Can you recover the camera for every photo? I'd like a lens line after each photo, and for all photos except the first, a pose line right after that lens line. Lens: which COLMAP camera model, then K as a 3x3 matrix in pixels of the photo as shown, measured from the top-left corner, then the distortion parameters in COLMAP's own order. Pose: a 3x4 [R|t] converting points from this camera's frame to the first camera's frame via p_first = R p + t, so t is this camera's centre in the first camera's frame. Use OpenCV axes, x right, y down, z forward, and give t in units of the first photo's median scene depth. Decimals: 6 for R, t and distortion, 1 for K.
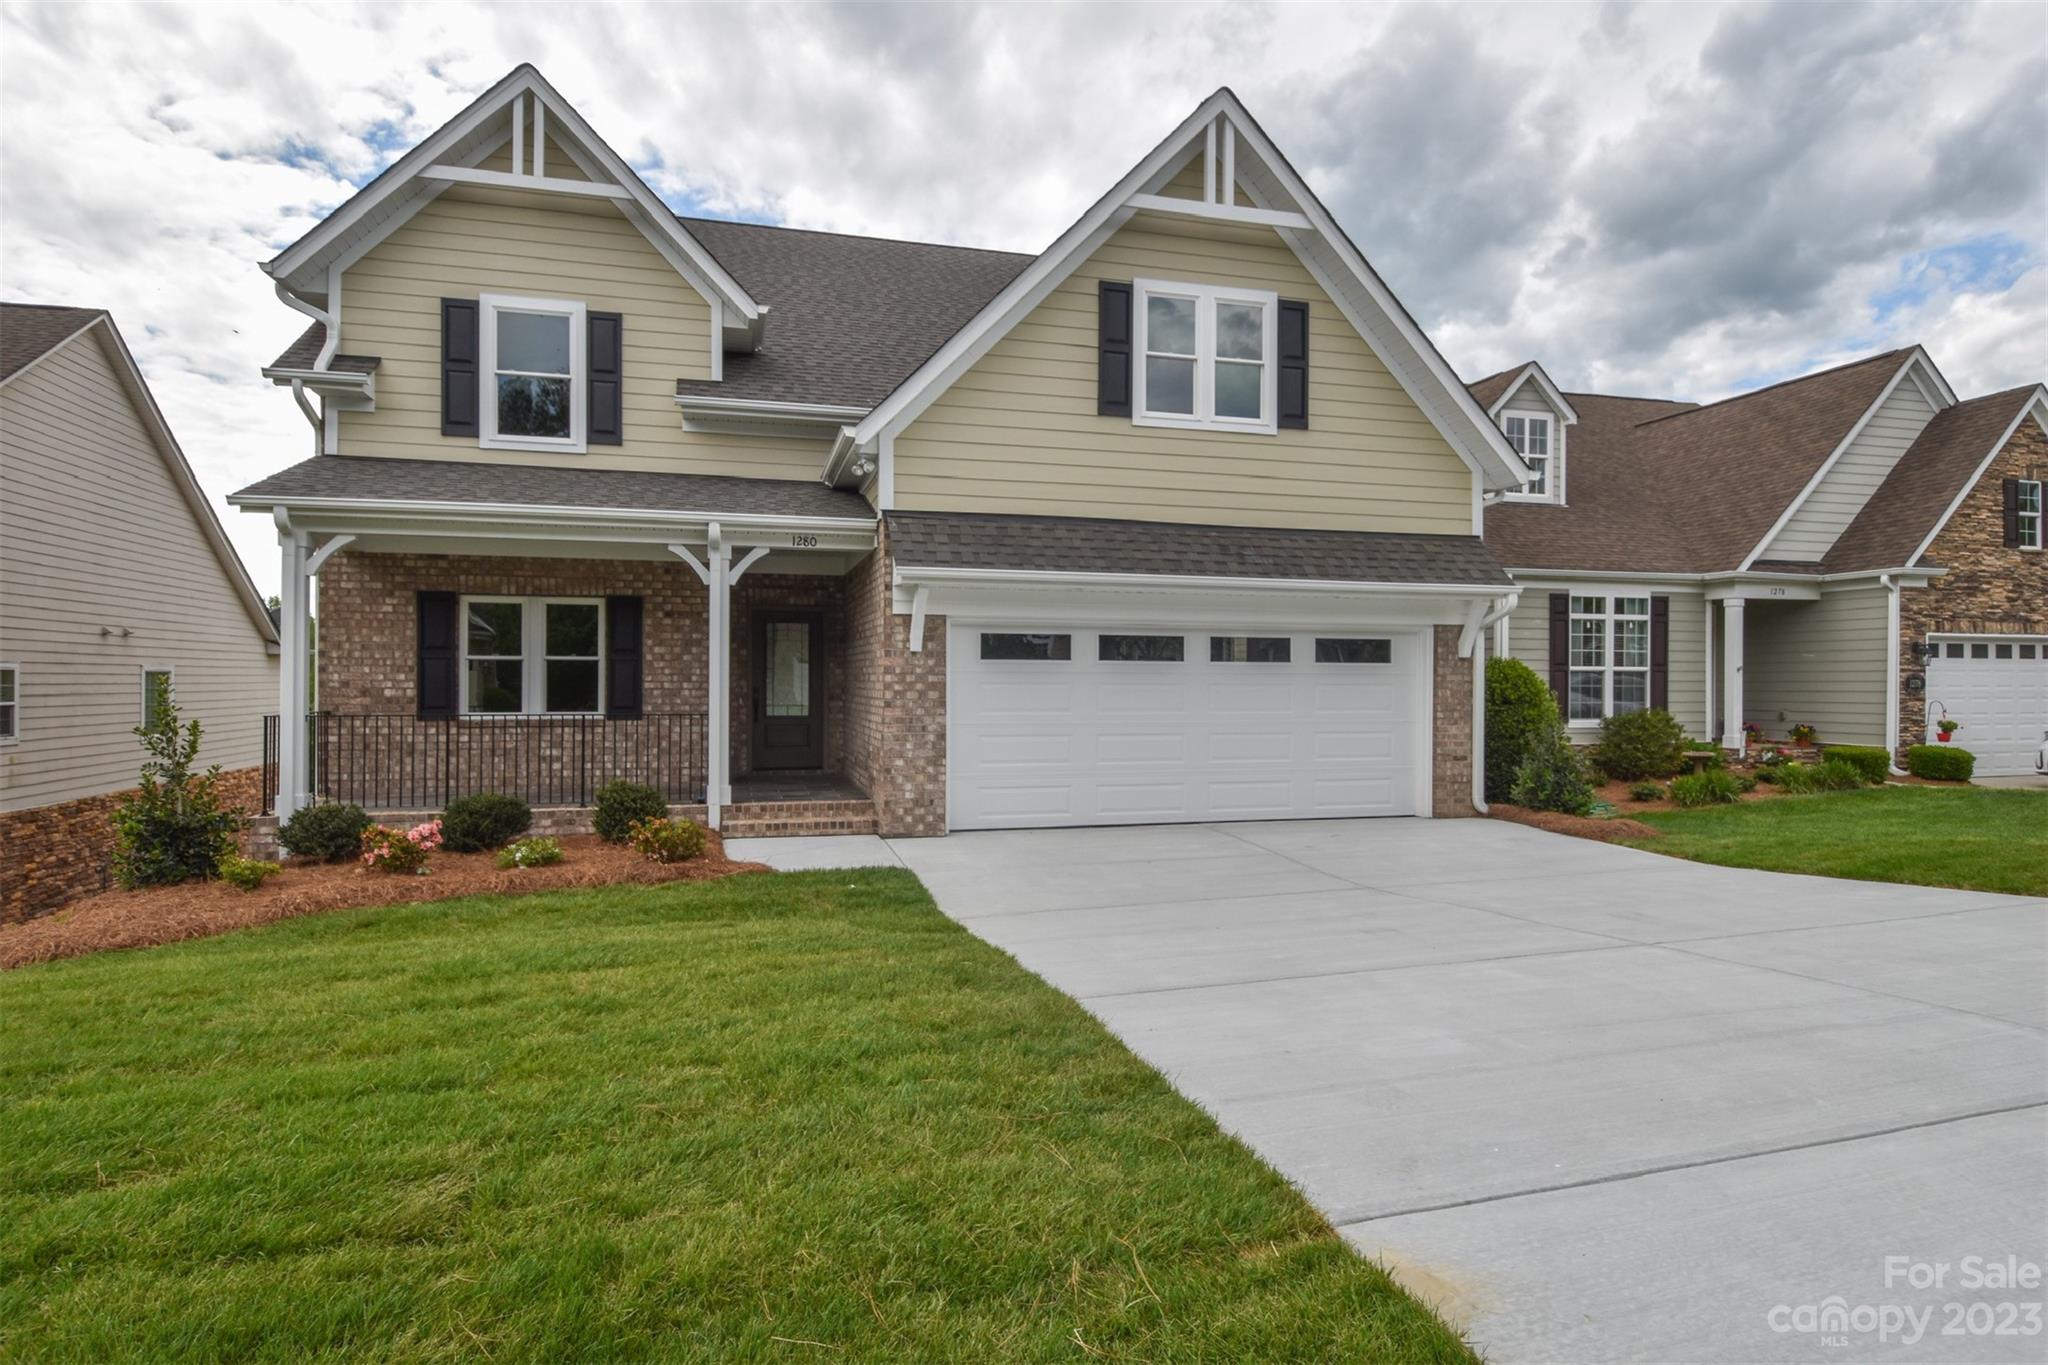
lens RADIAL K [[1072.0, 0, 1024.0], [0, 1072.0, 682.5], [0, 0, 1]] dist [0.000822, 0.000062]
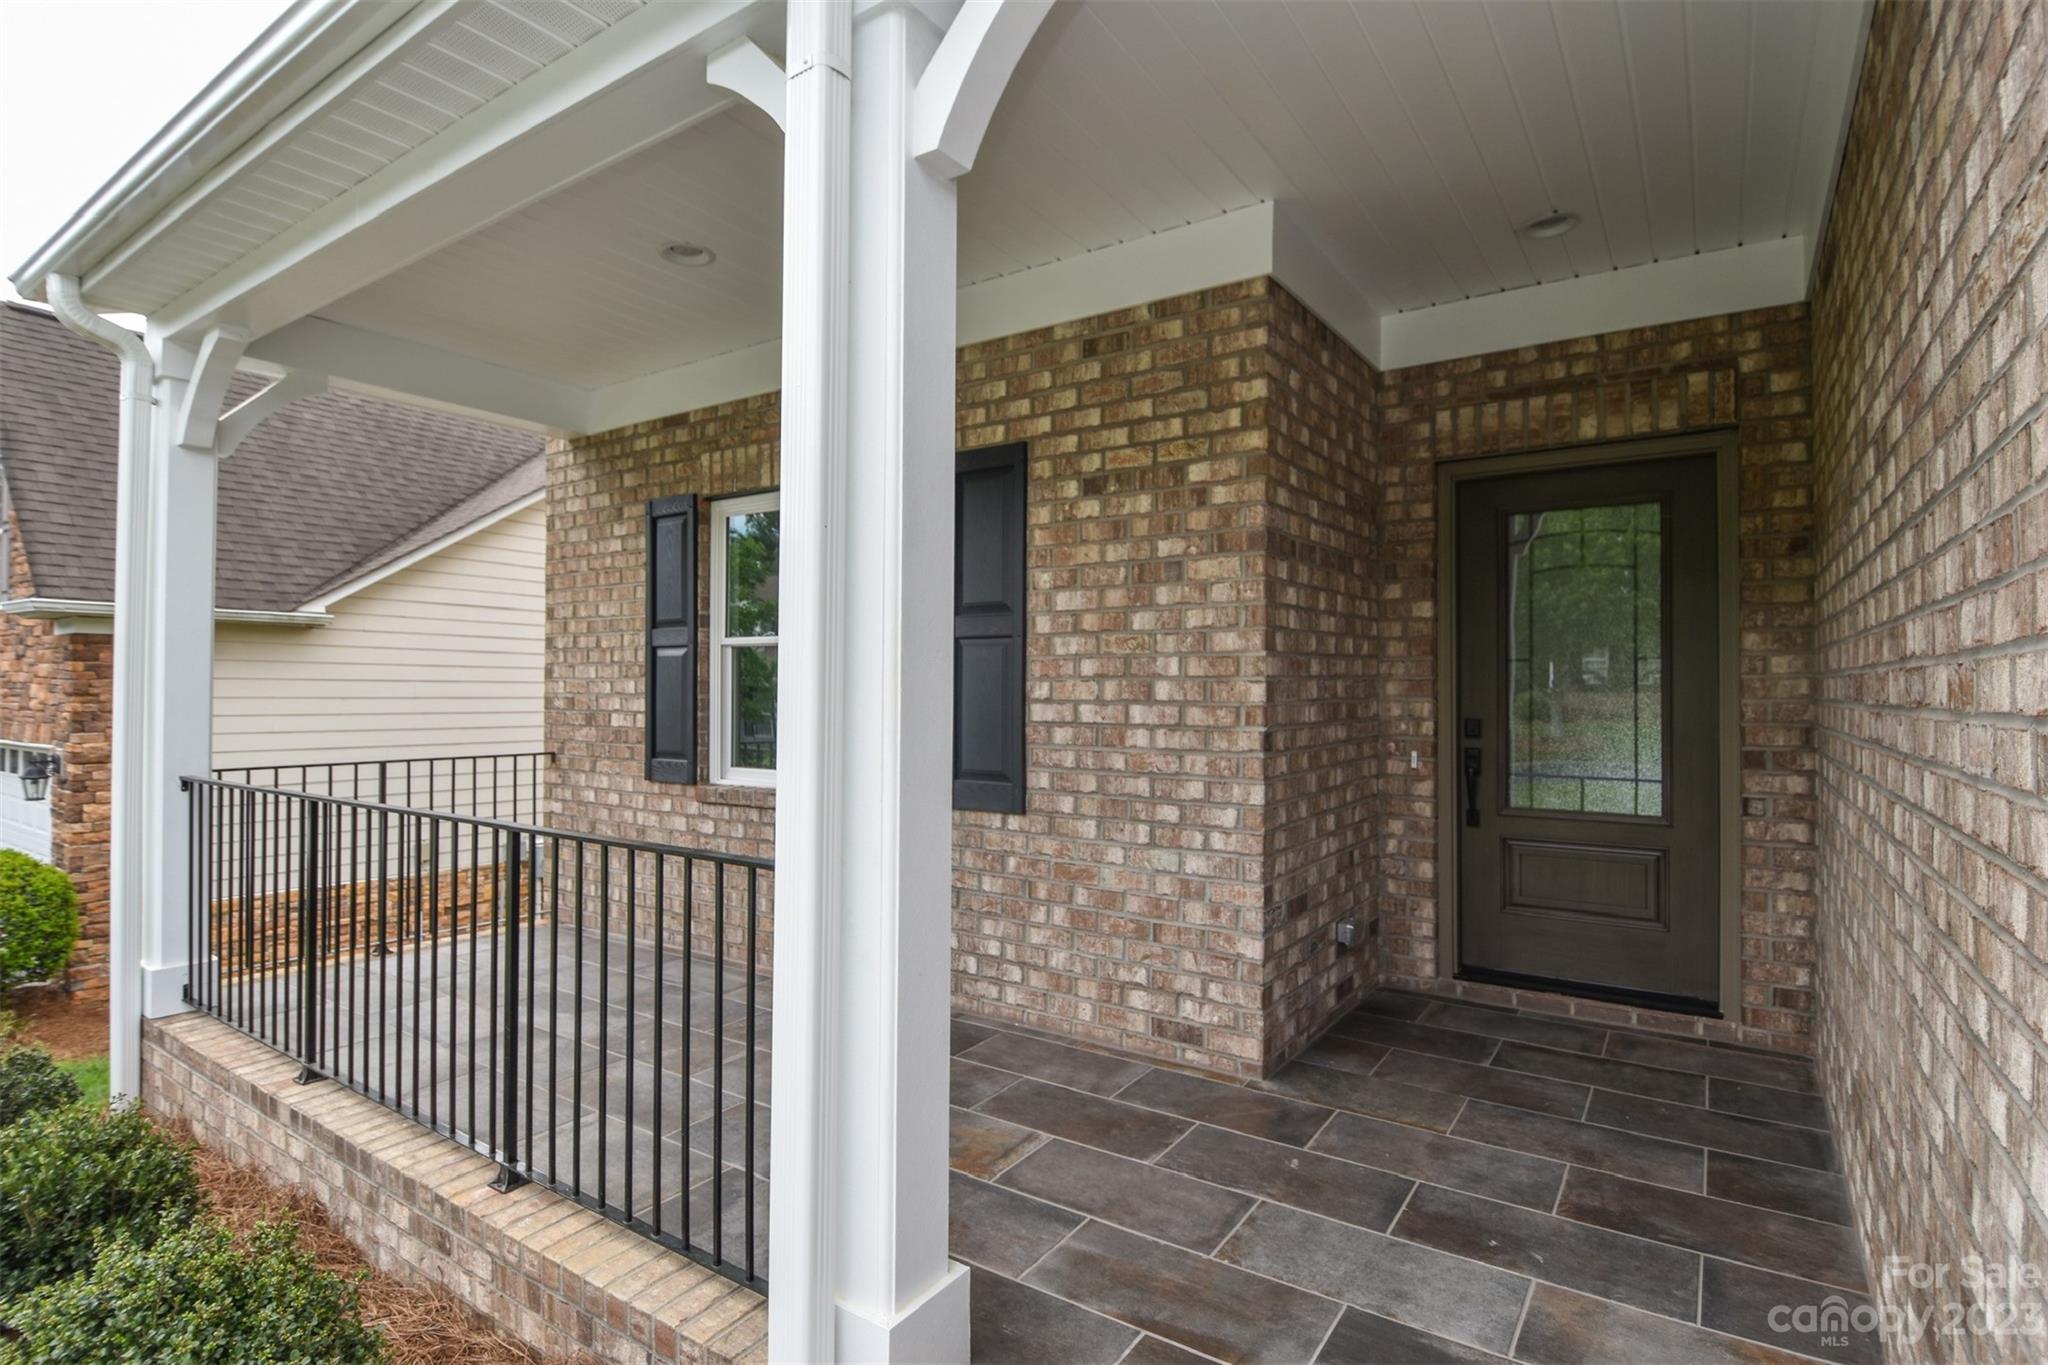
lens RADIAL K [[1020.7, 0, 1024.0], [0, 1020.7, 682.5], [0, 0, 1]] dist [0.000925, -0.000384]
pose [[0.653931, -0.005853, -0.756532, -0.119511], [-0.002051, 0.999953, -0.009509, -0.003186], [0.756552, 0.007770, 0.653888, 0.791782]]
